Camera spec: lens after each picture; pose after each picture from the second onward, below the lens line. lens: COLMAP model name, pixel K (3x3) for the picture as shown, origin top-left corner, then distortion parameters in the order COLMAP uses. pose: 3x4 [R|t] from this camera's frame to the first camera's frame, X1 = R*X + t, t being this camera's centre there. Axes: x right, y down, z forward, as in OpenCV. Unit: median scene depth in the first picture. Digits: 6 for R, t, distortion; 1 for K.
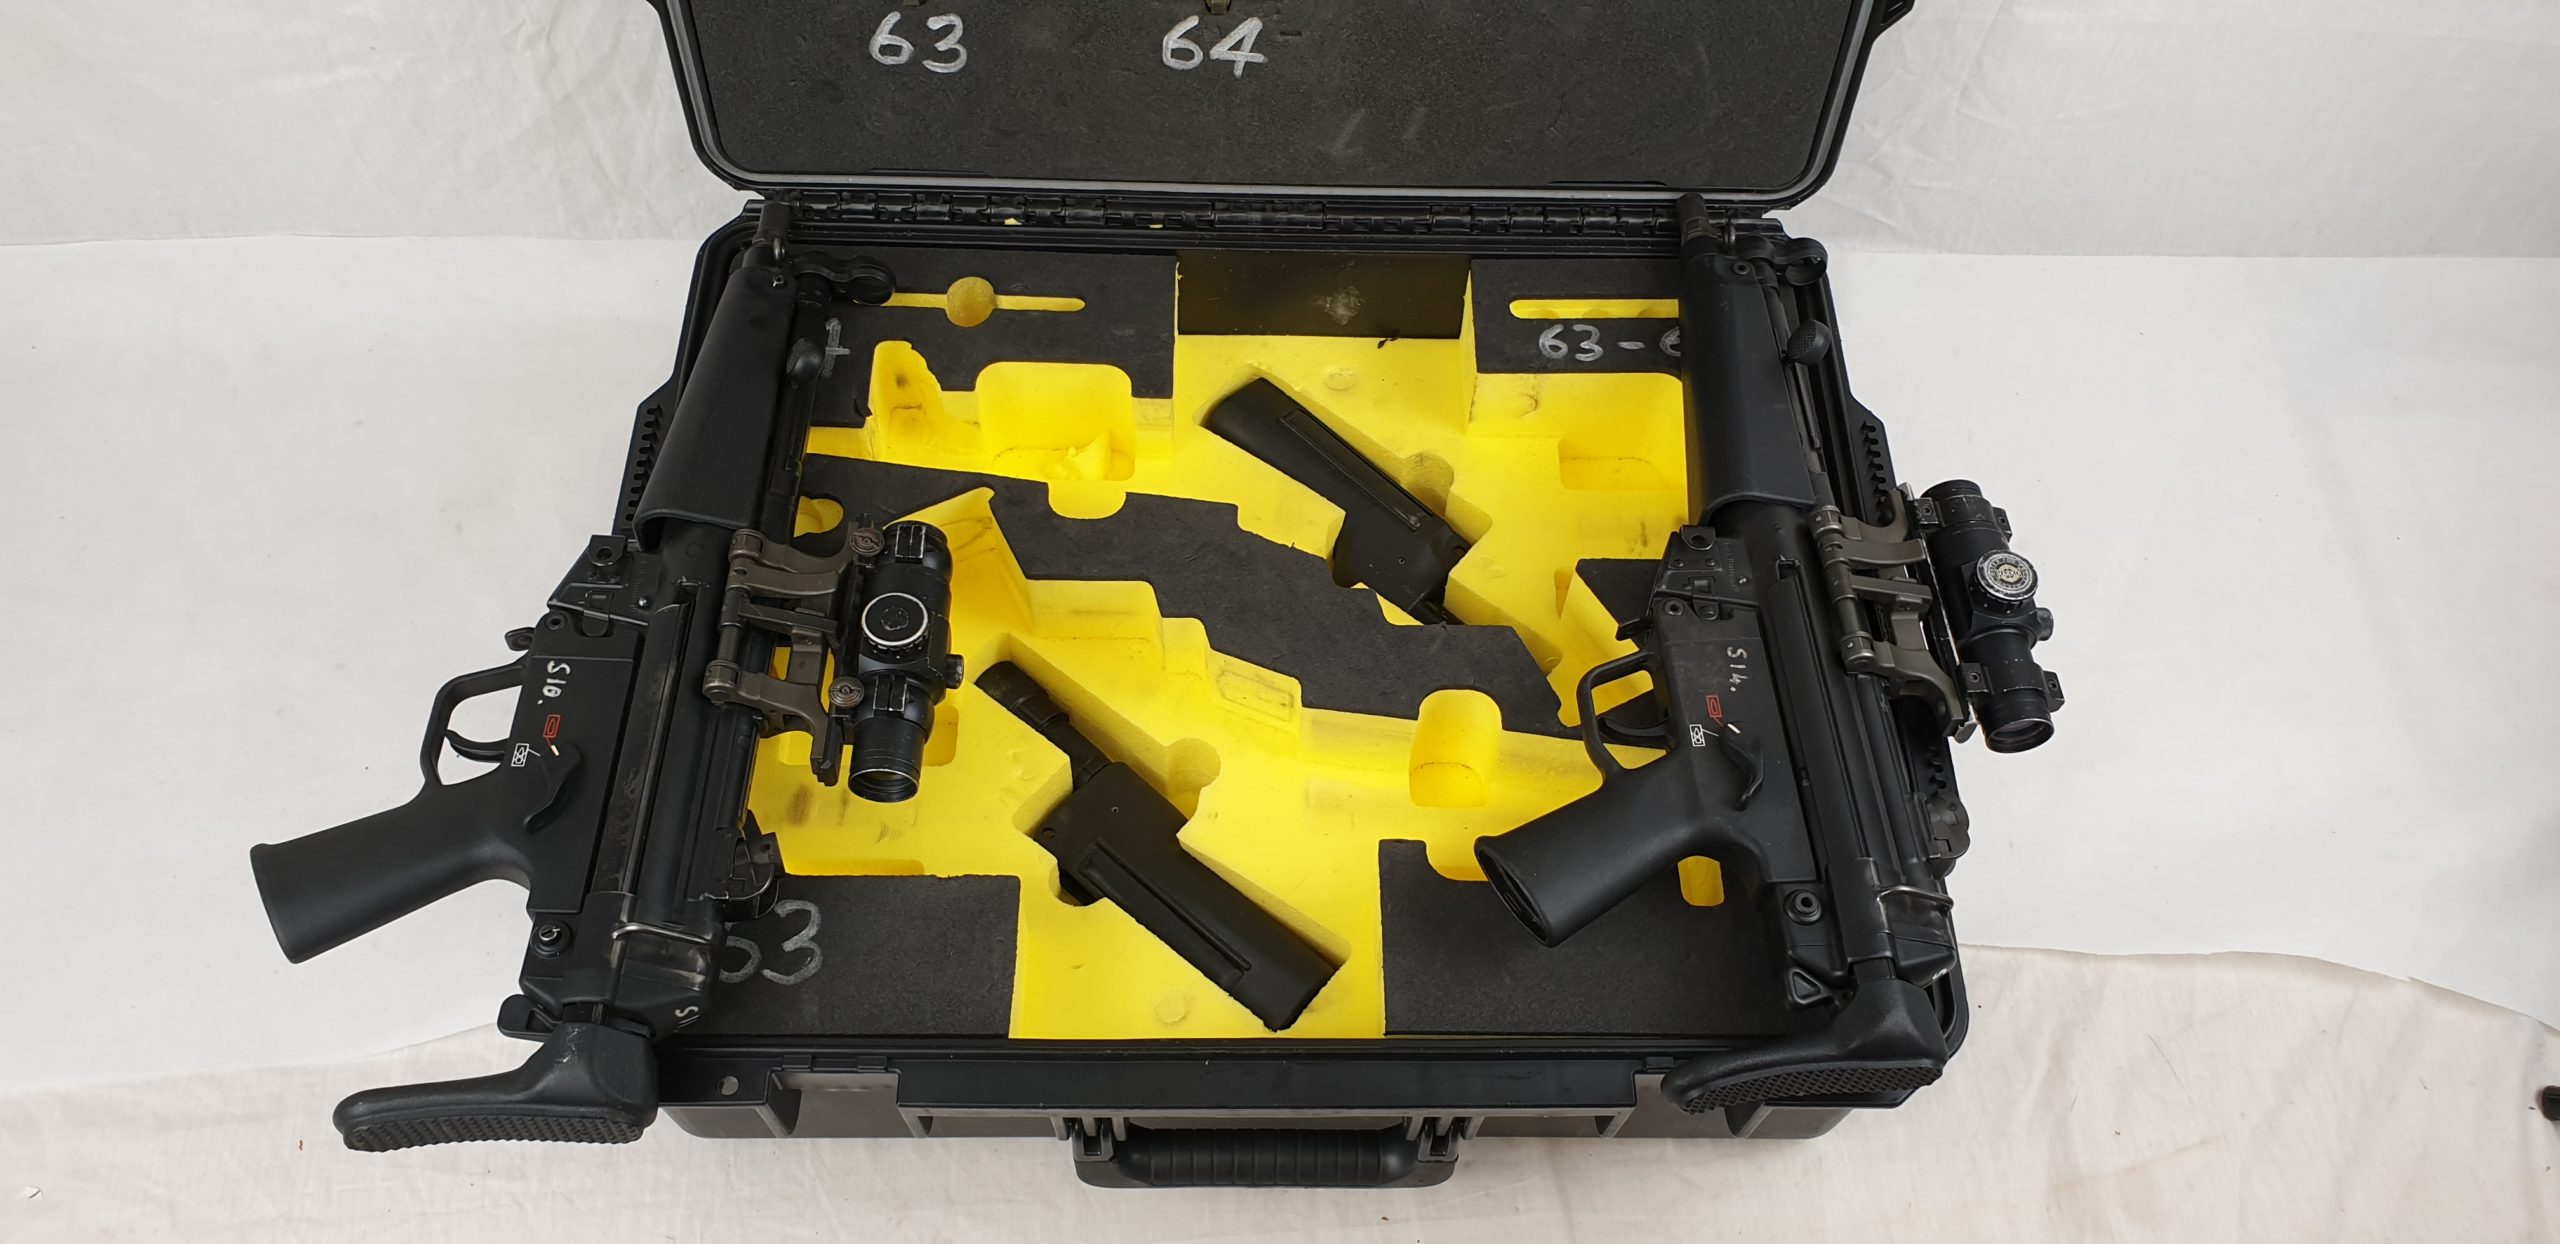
lens RADIAL K [[2078.4, 0, 1289.0], [0, 2078.4, 627.9], [0, 0, 1]] dist [0.016491, 0.000912]
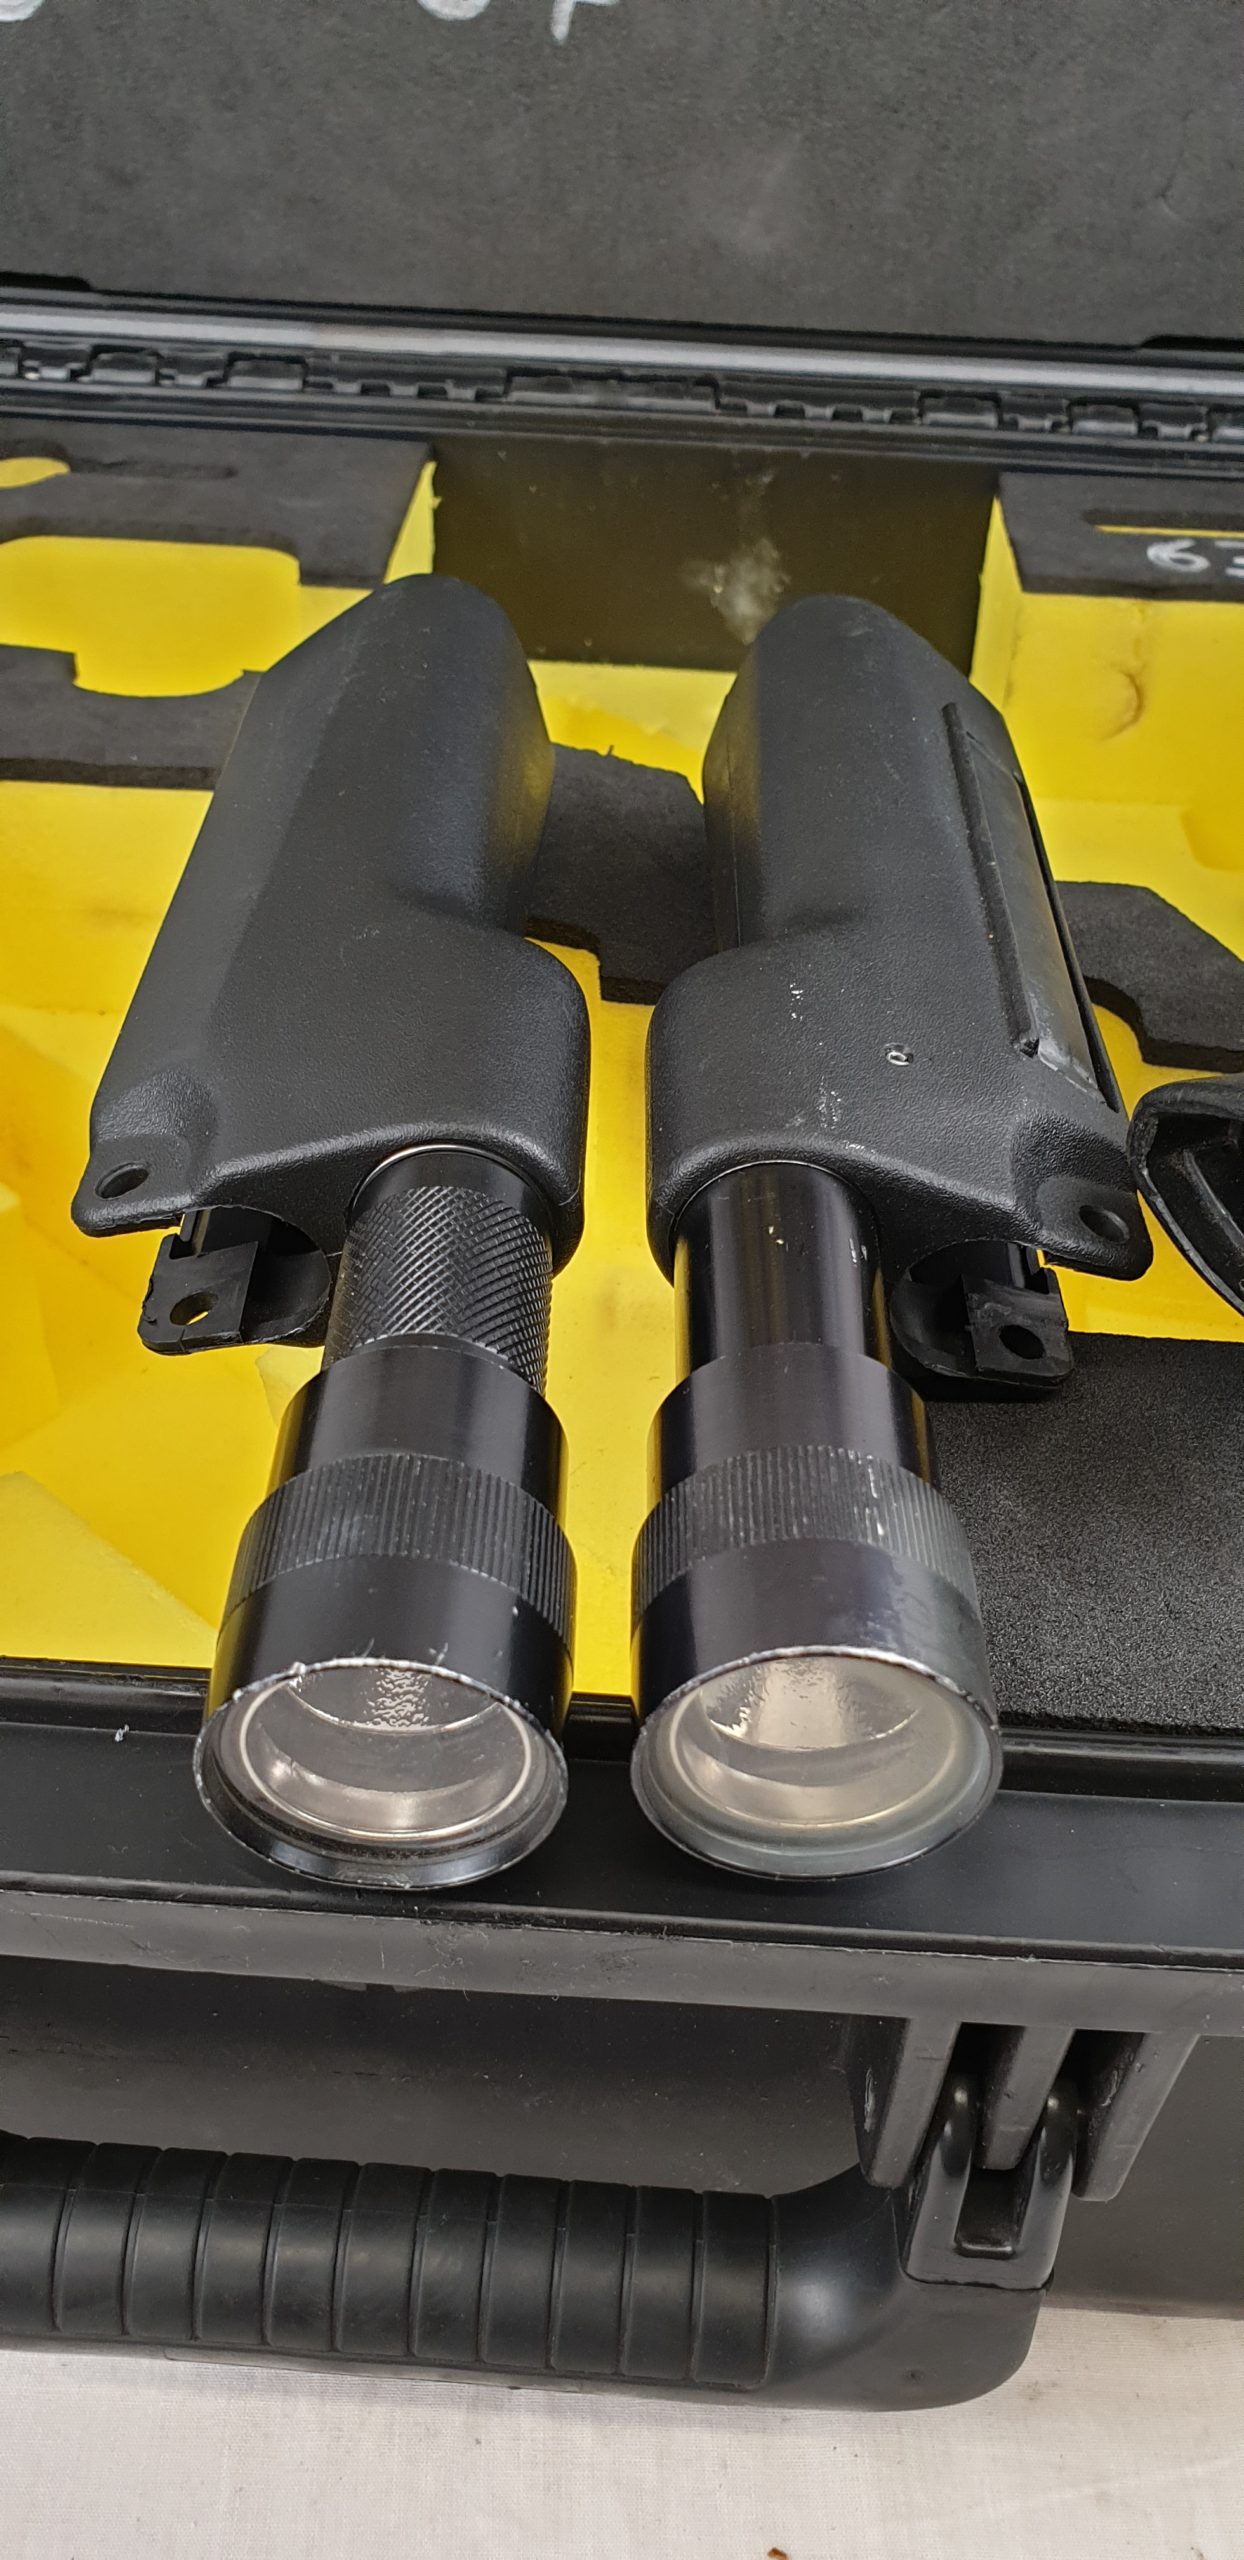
lens RADIAL K [[2042.4, 0, 619.5], [0, 2042.4, 1312.6], [0, 0, 1]] dist [0.038707, -0.047265]
pose [[0.998130, 0.044291, -0.042140, 0.024572], [-0.055584, 0.944464, -0.323881, 0.192824], [0.025454, 0.325617, 0.945159, 0.596183]]
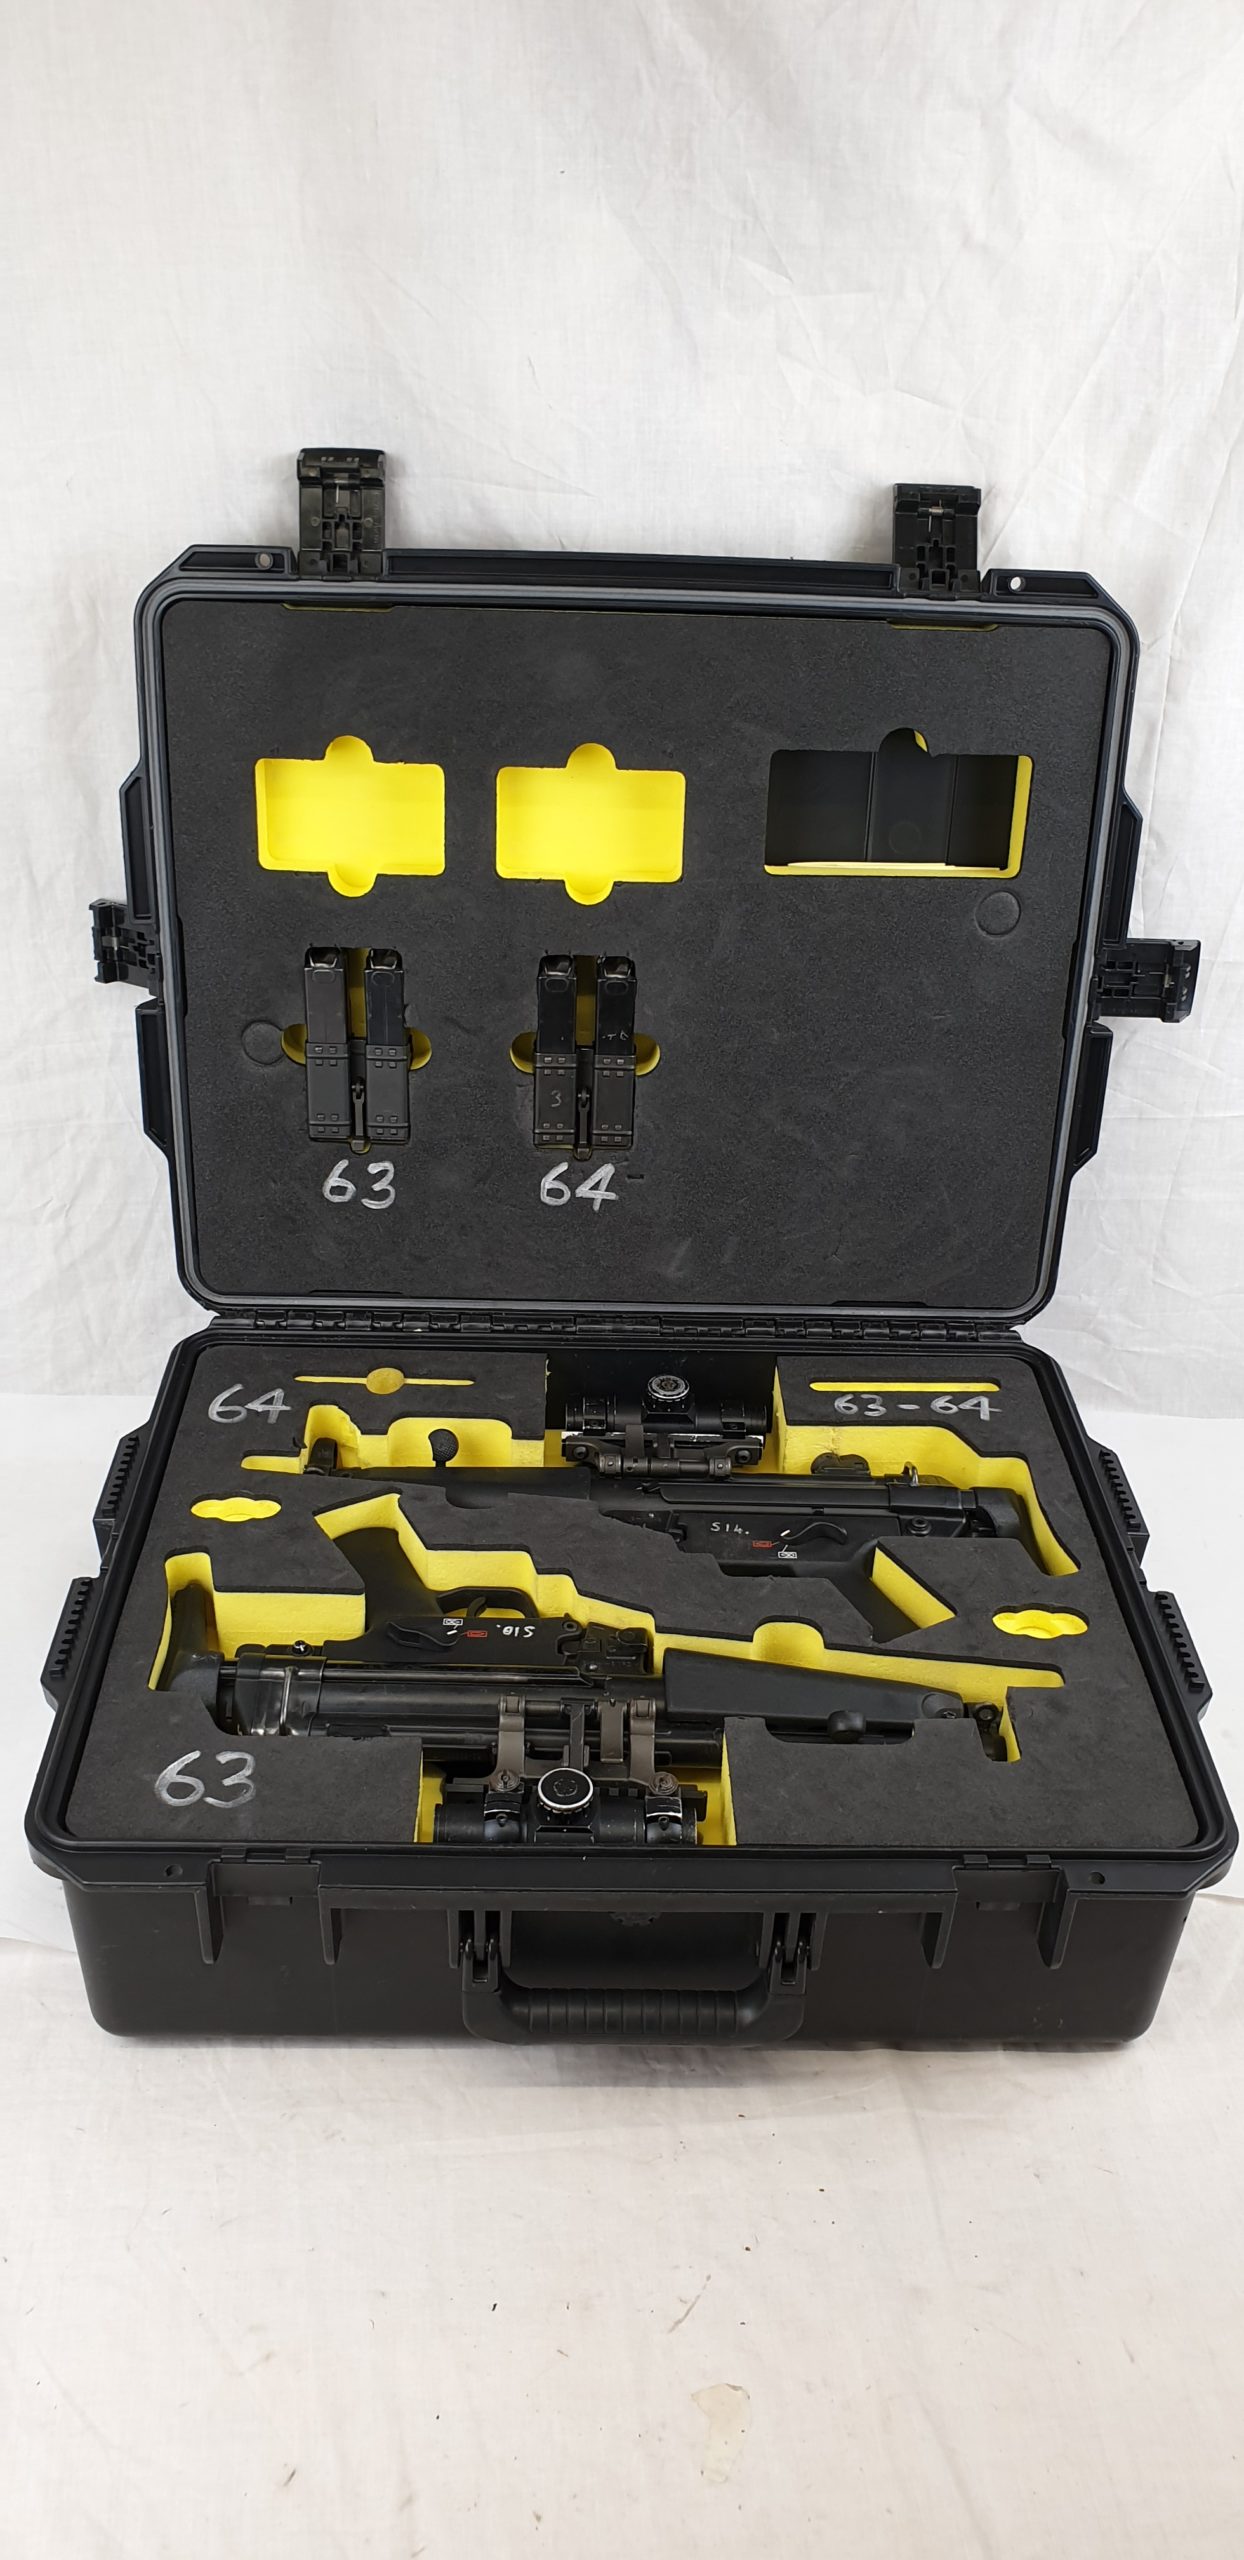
lens RADIAL K [[2061.6, 0, 602.9], [0, 2061.6, 1273.0], [0, 0, 1]] dist [0.177951, -0.000040]
pose [[0.999956, -0.006221, 0.007029, -0.029004], [0.008757, 0.887851, -0.460047, 0.367710], [-0.003379, 0.460088, 0.887867, -0.153268]]
